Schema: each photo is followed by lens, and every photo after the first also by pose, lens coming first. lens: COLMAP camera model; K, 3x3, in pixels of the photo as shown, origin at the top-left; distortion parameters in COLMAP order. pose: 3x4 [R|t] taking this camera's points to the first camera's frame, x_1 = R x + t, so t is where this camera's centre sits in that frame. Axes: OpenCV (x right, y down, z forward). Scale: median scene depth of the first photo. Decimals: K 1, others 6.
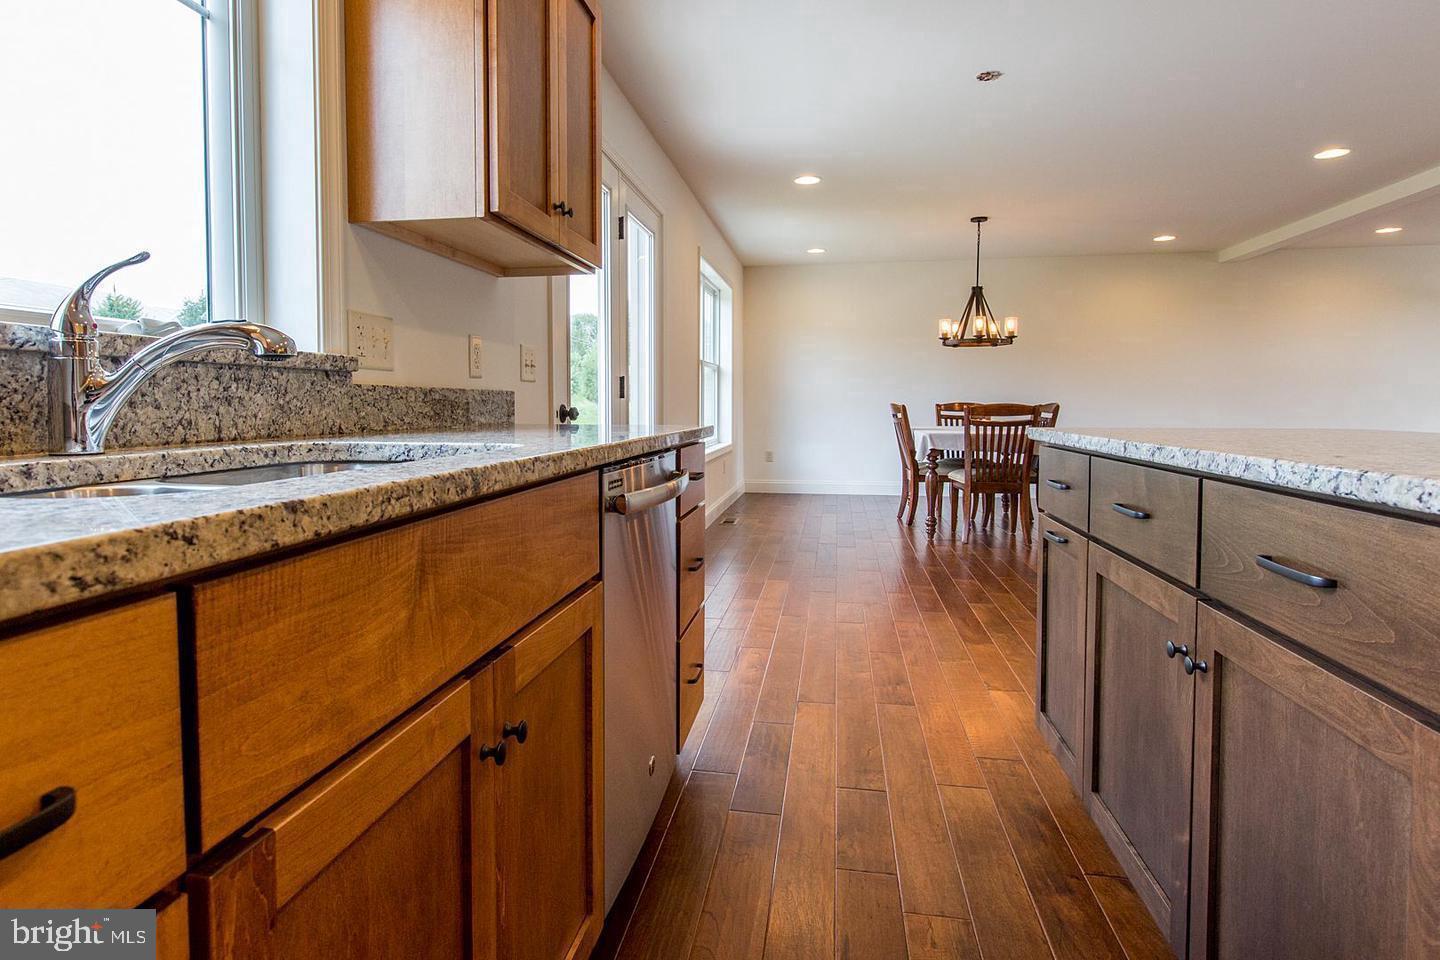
lens RADIAL K [[772.6, 0, 720.0], [0, 772.6, 480.0], [0, 0, 1]] dist [-0.000426, -0.000263]
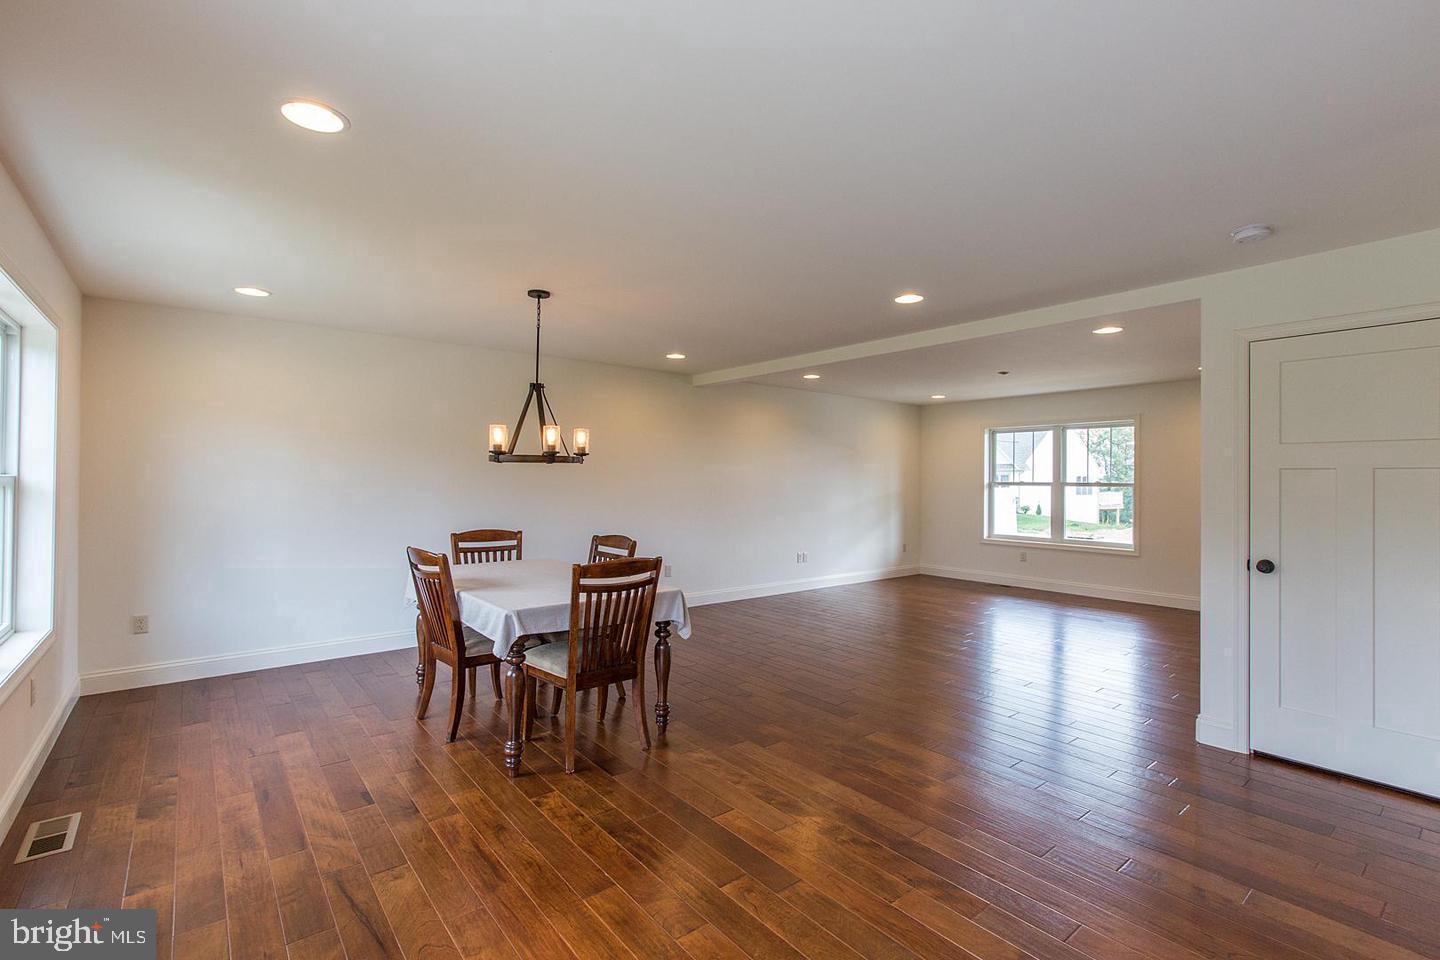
lens RADIAL K [[664.8, 0, 720.0], [0, 664.8, 480.0], [0, 0, 1]] dist [0.000337, 0.000059]
pose [[0.682275, 0.011355, 0.731007, -0.006762], [0.060837, 0.995530, -0.072245, -0.102010], [-0.728560, 0.093763, 0.678535, 0.448707]]
